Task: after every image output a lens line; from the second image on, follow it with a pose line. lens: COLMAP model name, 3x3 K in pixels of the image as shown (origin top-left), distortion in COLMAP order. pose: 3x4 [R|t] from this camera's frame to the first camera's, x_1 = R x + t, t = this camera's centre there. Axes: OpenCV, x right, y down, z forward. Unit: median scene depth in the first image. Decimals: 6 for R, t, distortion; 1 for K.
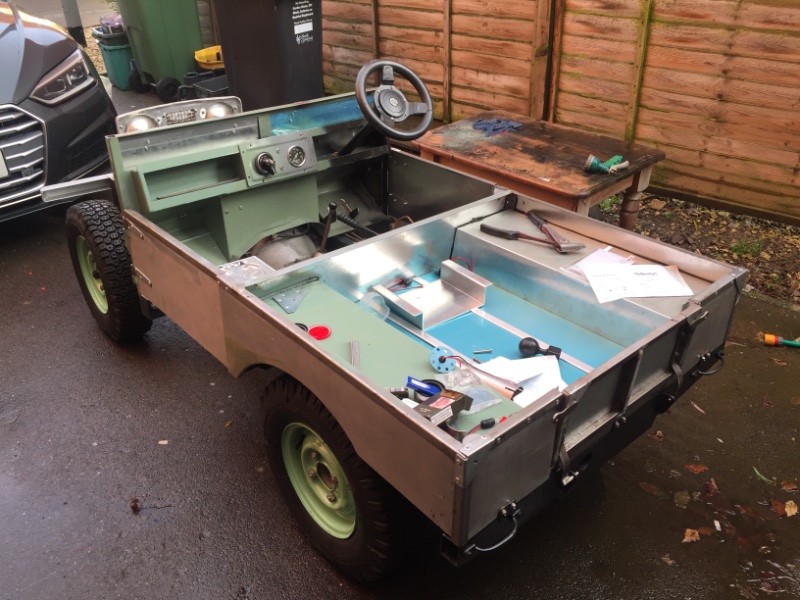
lens RADIAL K [[675.2, 0, 400.5], [0, 675.2, 299.8], [0, 0, 1]] dist [0.016427, -0.047410]
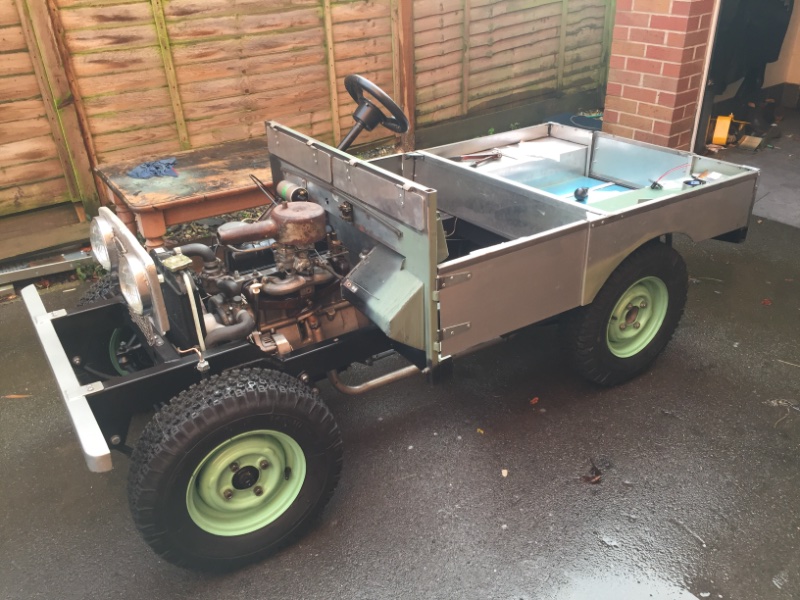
lens RADIAL K [[675.2, 0, 399.9], [0, 675.2, 302.5], [0, 0, 1]] dist [0.016427, -0.047410]
pose [[0.148199, -0.463303, 0.873720, -0.750375], [0.512356, 0.791636, 0.332871, -0.257966], [-0.845889, 0.398324, 0.354696, 0.462035]]
